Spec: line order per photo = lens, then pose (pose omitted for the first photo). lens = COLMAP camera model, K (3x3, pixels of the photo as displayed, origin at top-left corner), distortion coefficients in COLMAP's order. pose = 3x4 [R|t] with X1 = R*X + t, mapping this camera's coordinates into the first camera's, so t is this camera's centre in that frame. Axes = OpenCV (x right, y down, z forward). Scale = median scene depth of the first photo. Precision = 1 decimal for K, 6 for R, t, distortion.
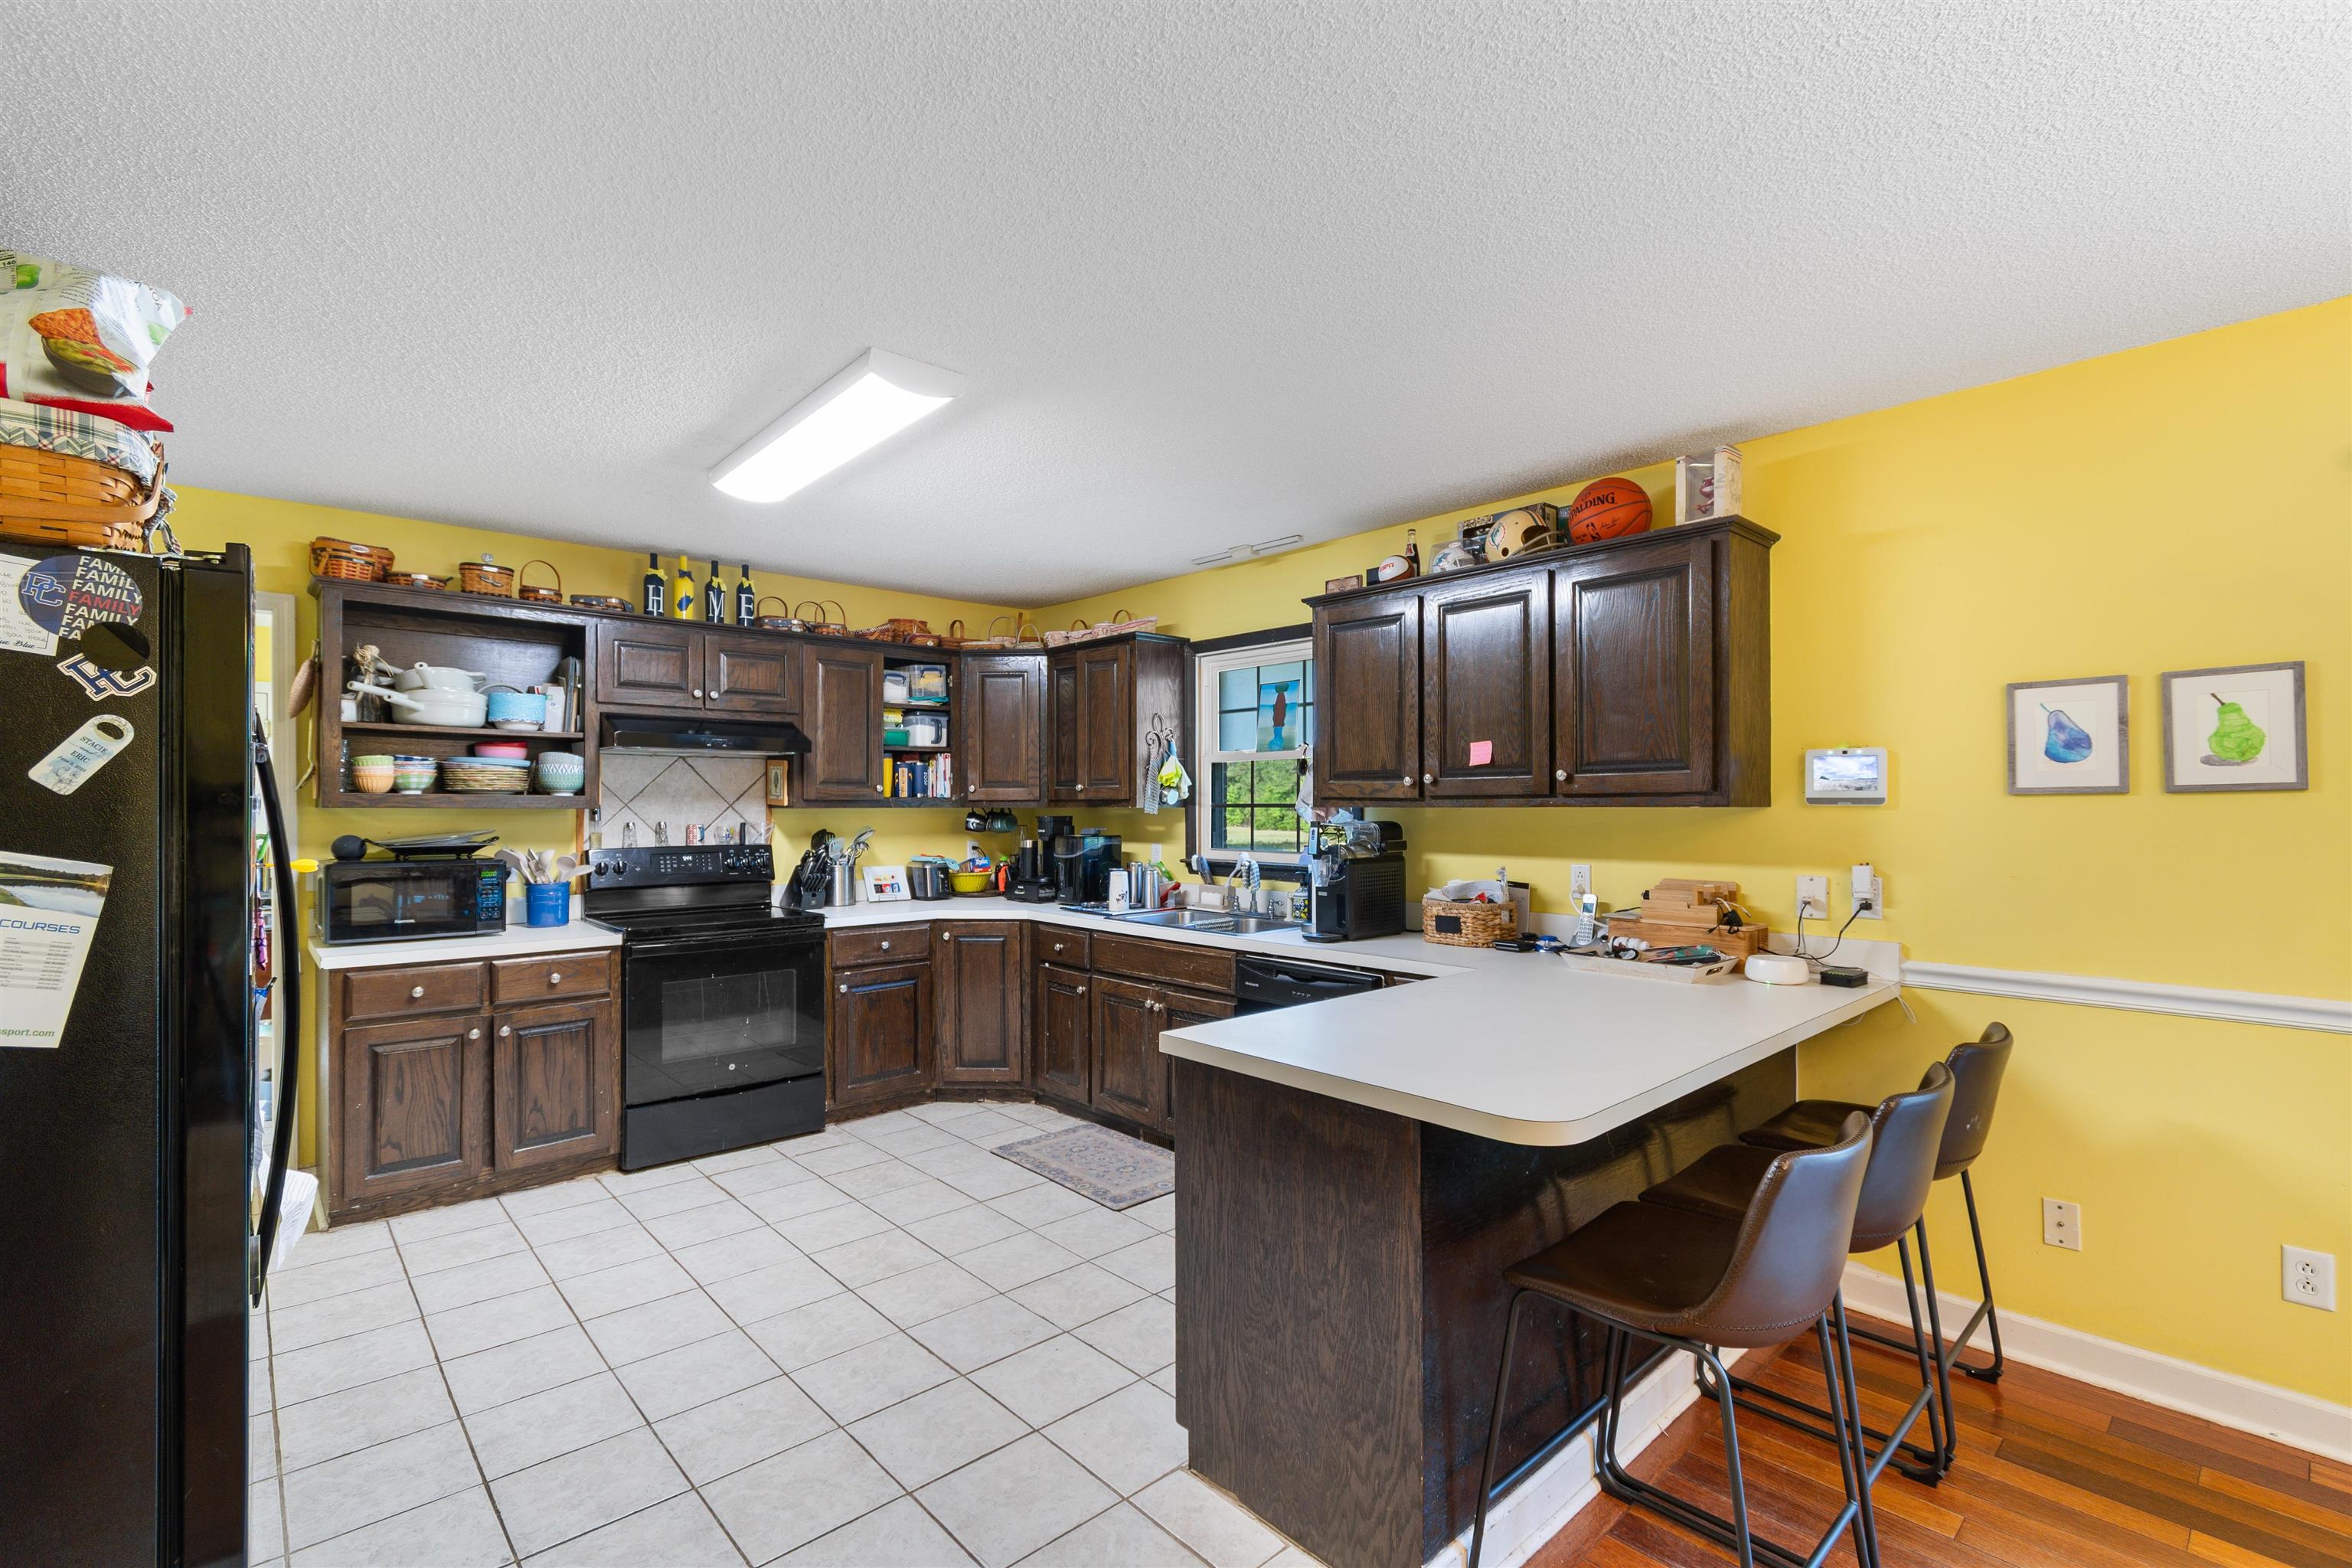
lens RADIAL K [[1036.6, 0, 1181.8], [0, 1036.6, 804.8], [0, 0, 1]] dist [-0.001649, -0.000280]
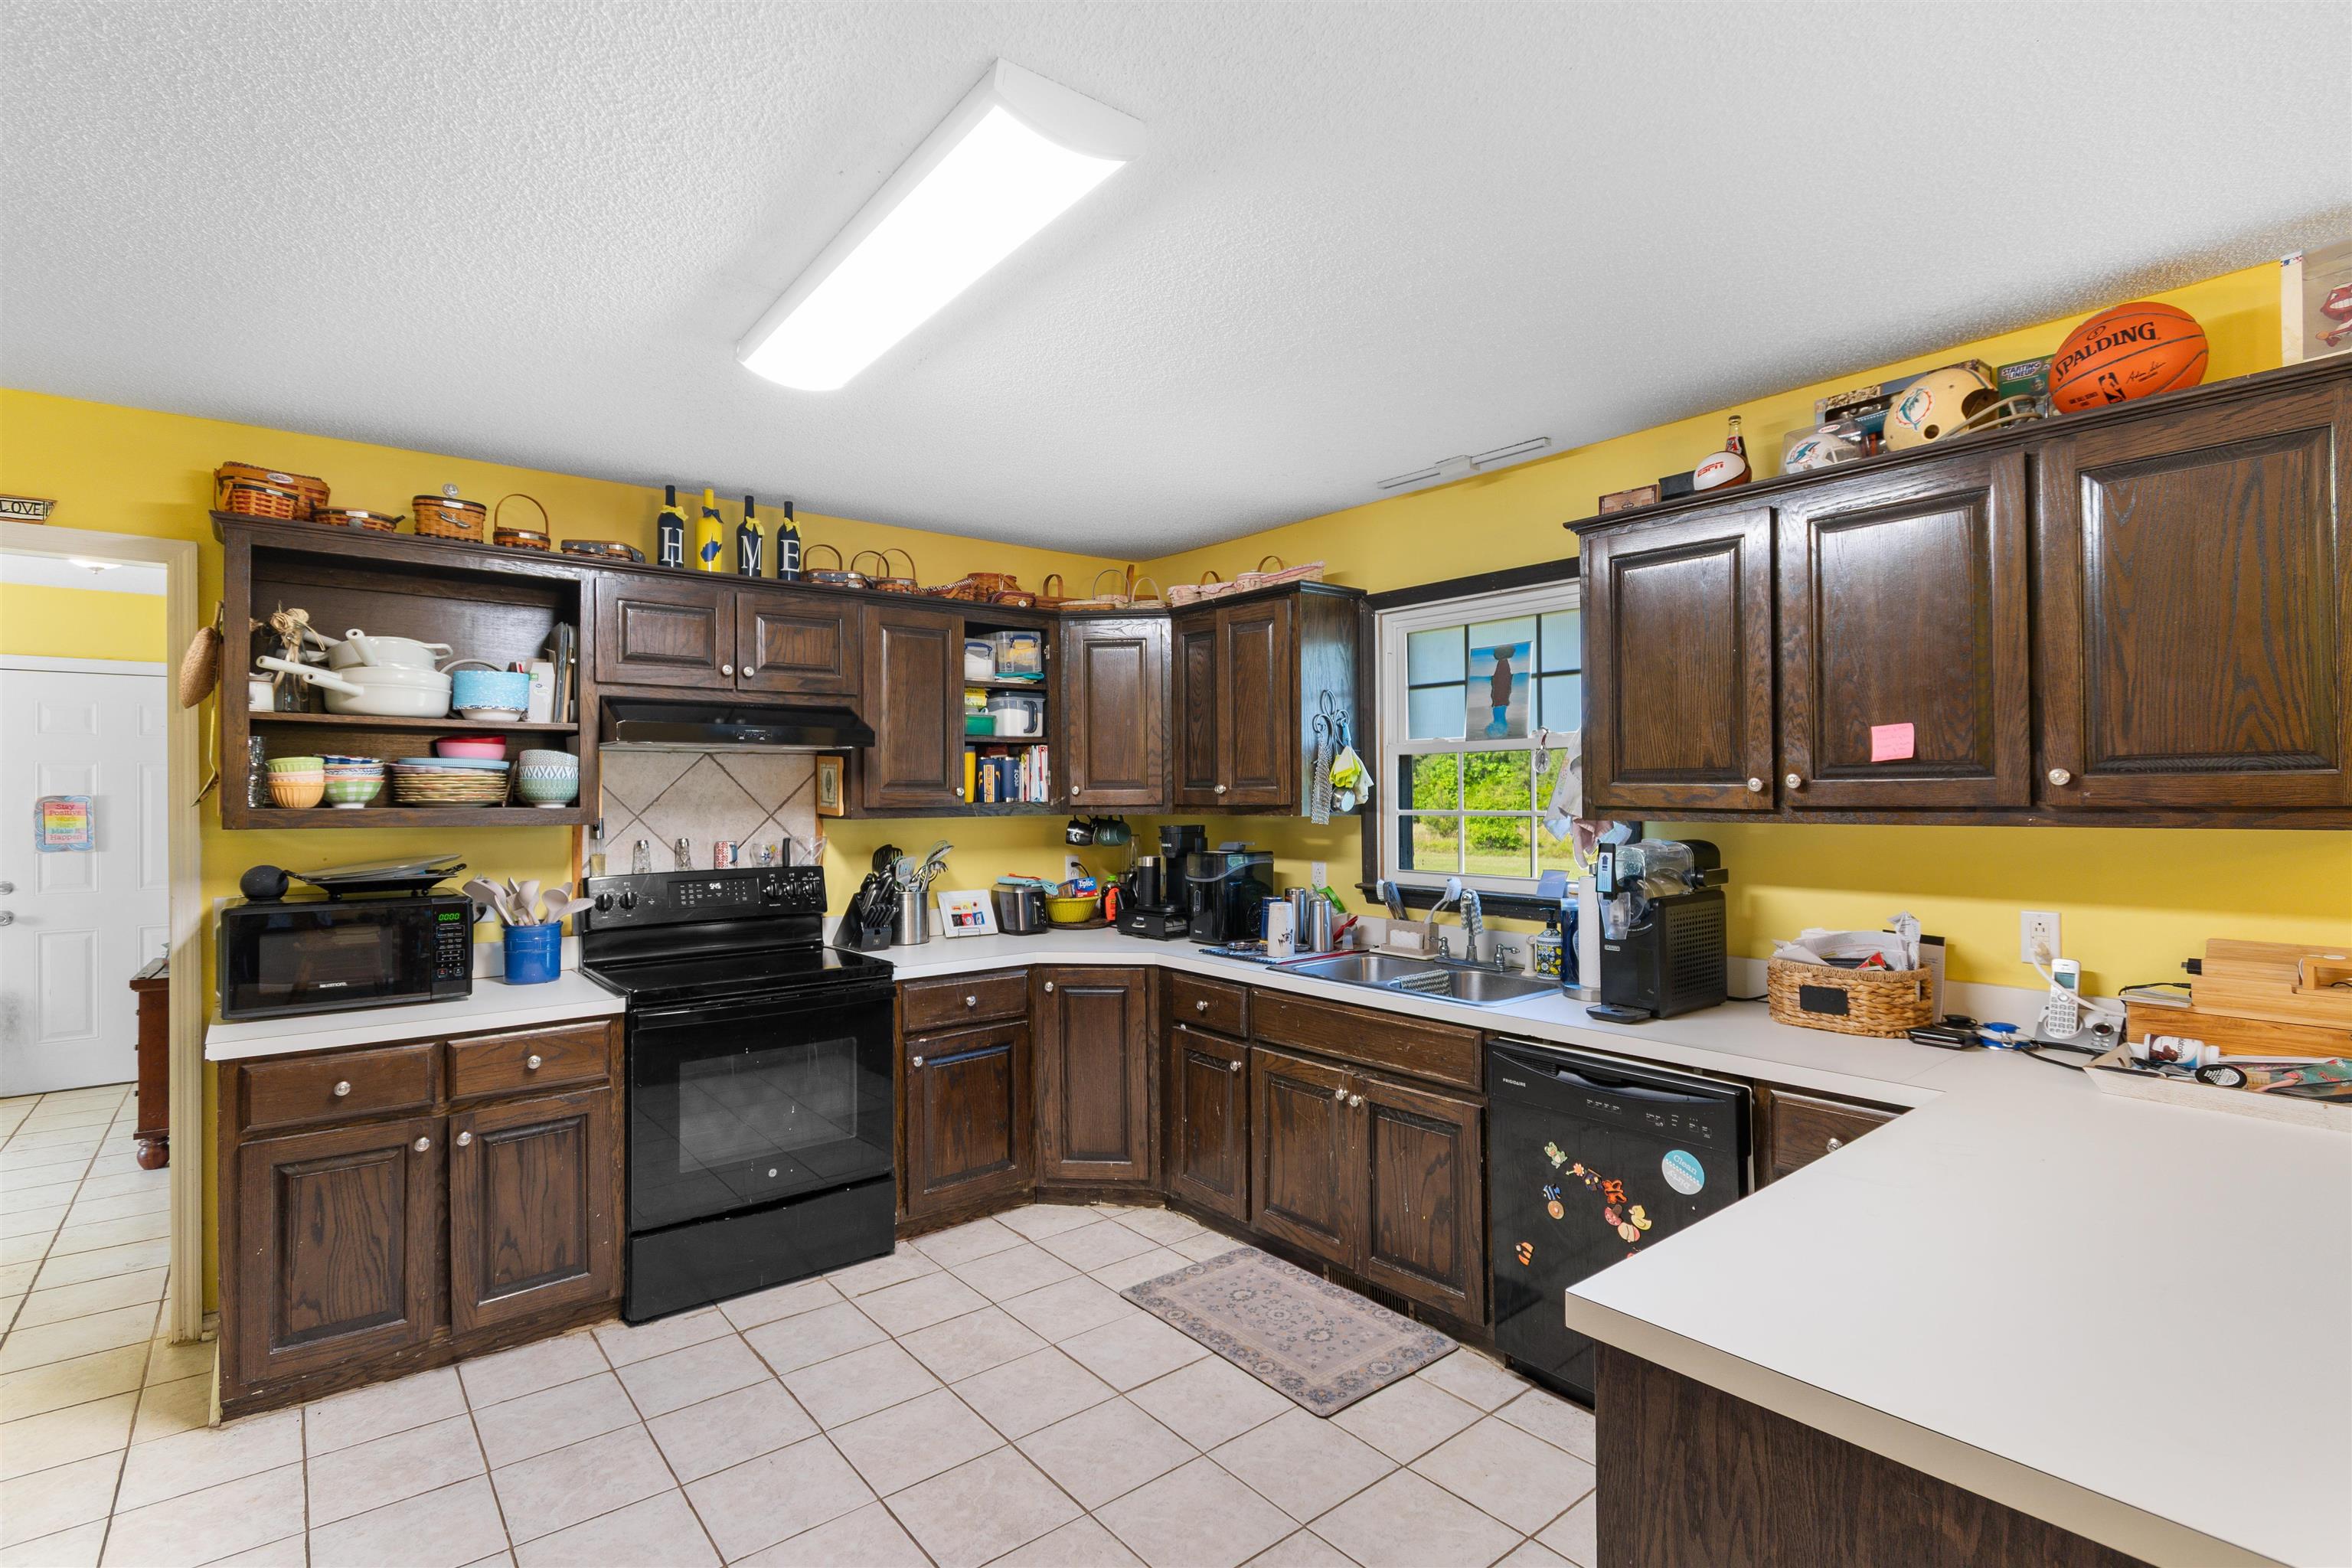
lens RADIAL K [[1102.2, 0, 1176.0], [0, 1102.2, 784.0], [0, 0, 1]] dist [-0.002451, -0.000864]
pose [[0.998092, -0.006112, -0.061440, -0.098596], [0.005628, 0.999952, -0.008056, -0.017036], [0.061486, 0.007695, 0.998078, 0.234899]]
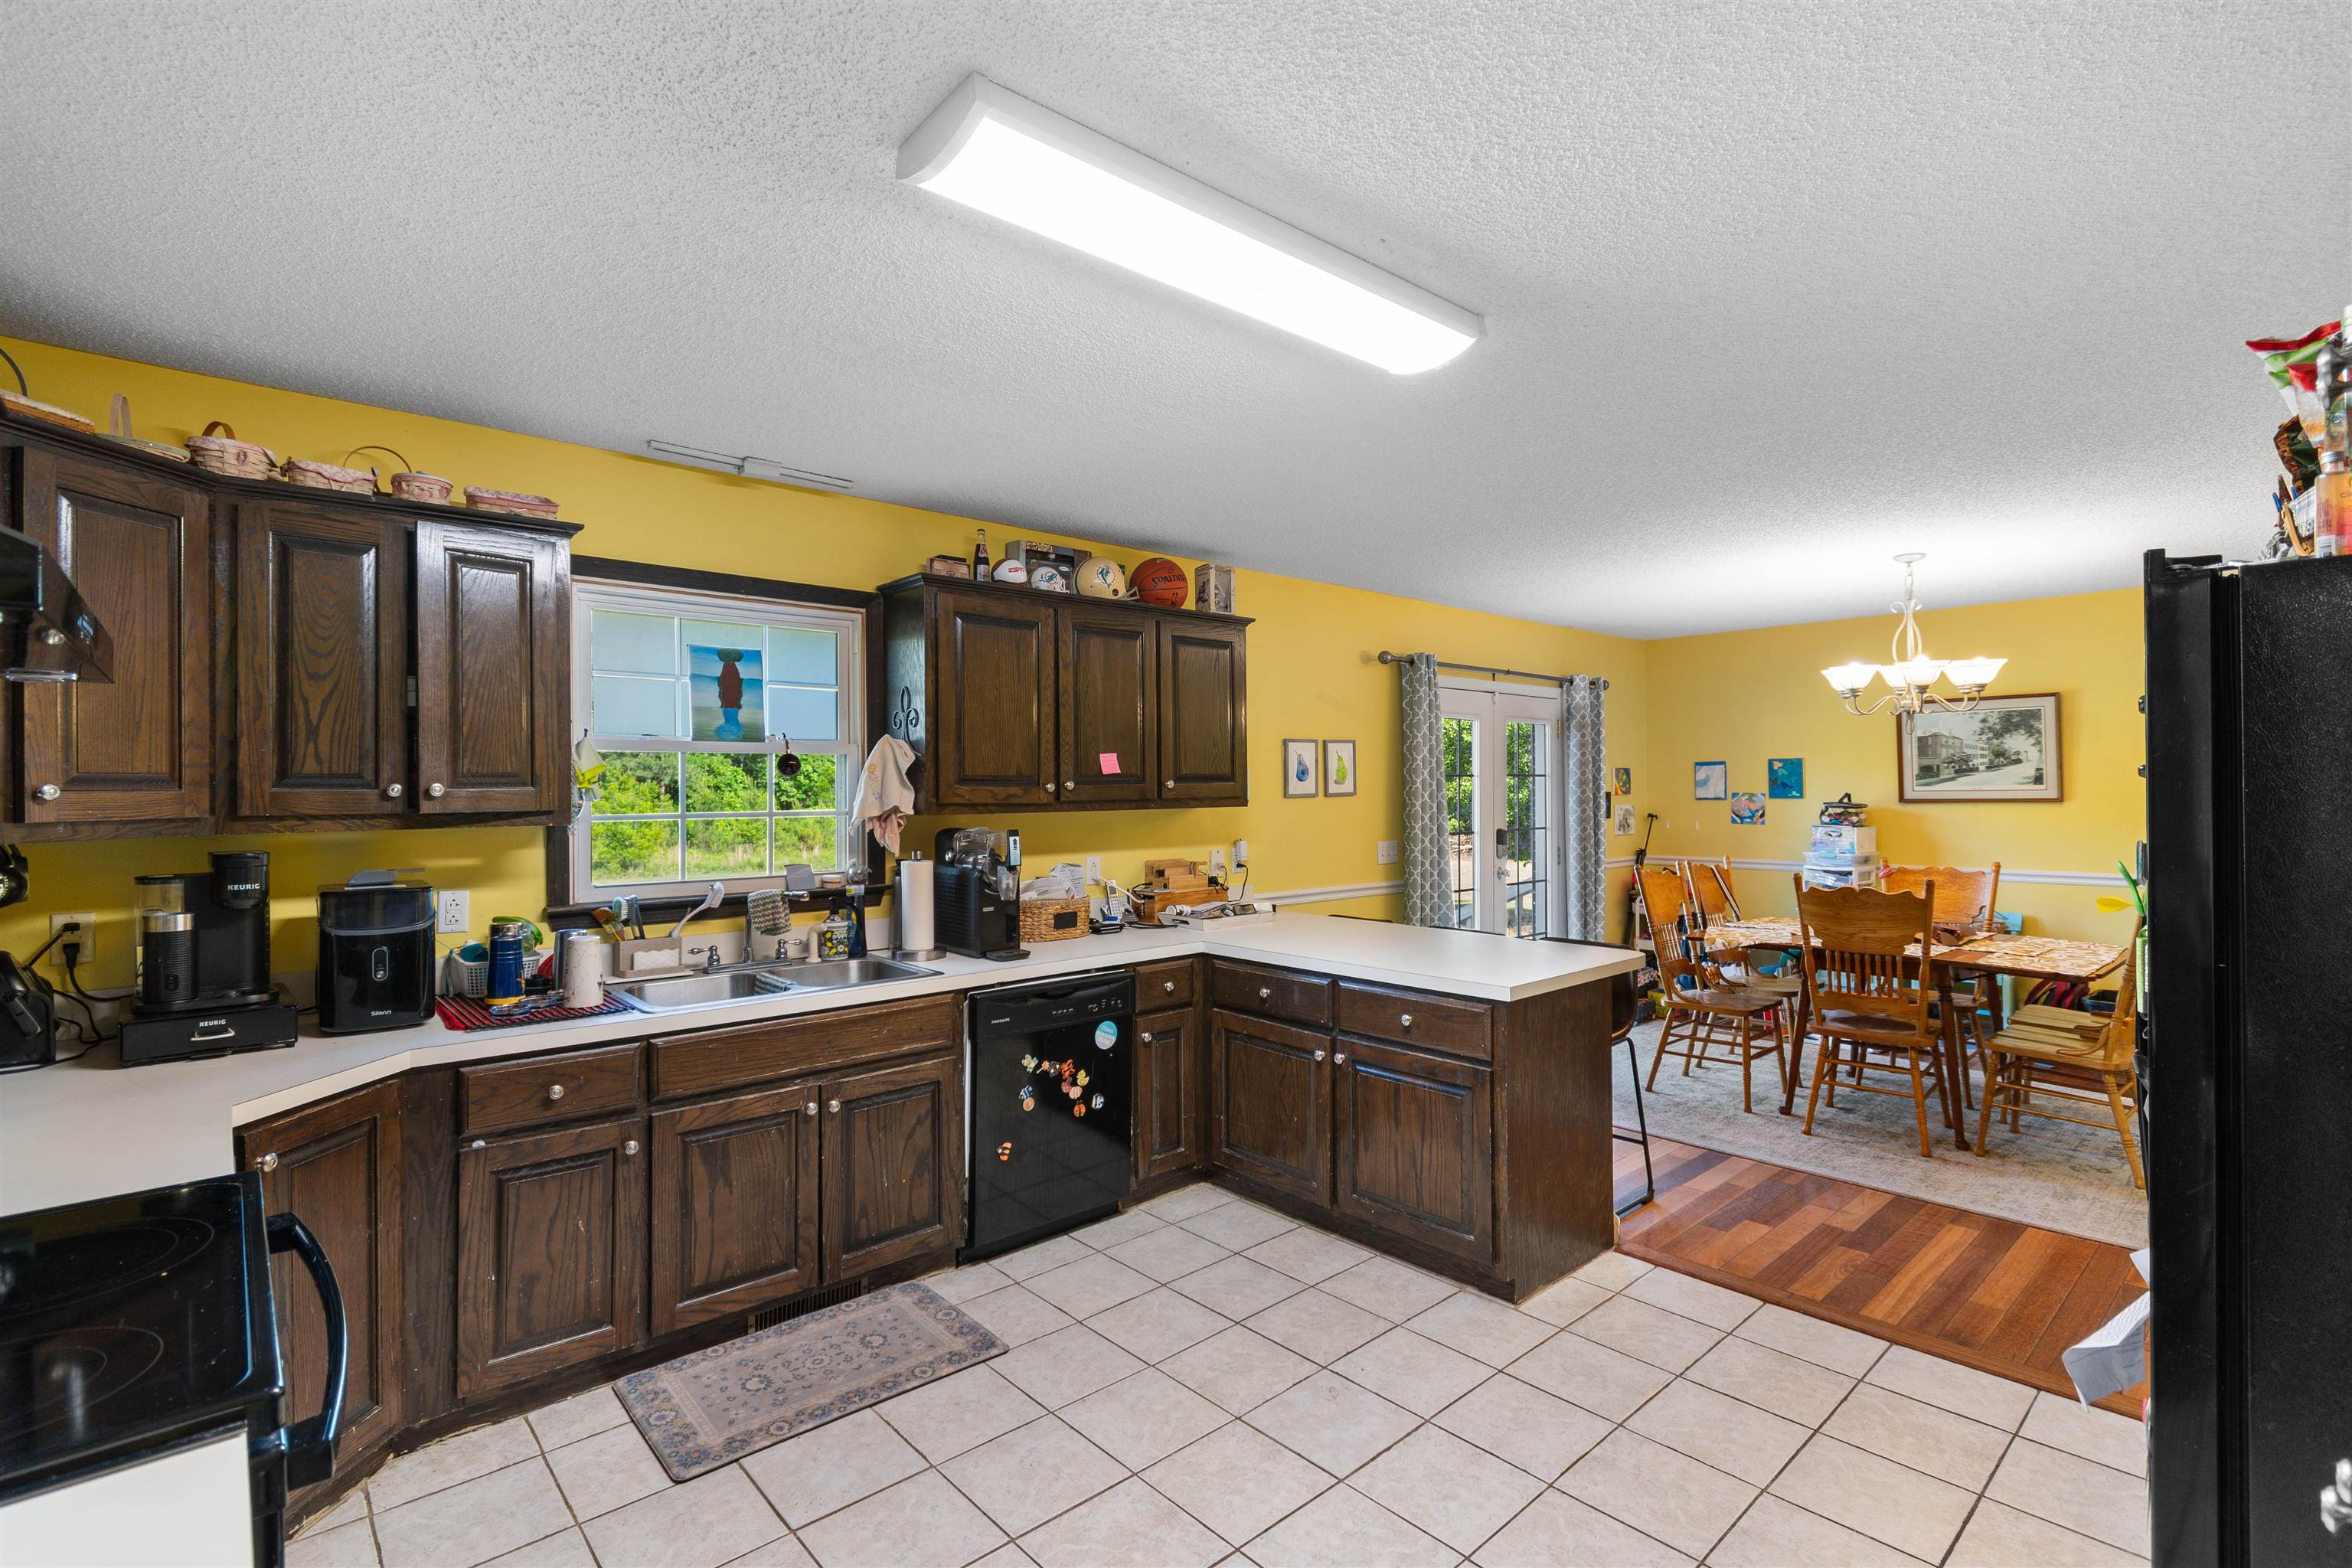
lens RADIAL K [[1076.3, 0, 1179.7], [0, 1076.3, 783.8], [0, 0, 1]] dist [0.000680, -0.000748]
pose [[0.014867, 0.004092, 0.999881, -0.749224], [0.006333, 0.999971, -0.004186, -0.018355], [-0.999869, 0.006394, 0.014841, 0.753073]]
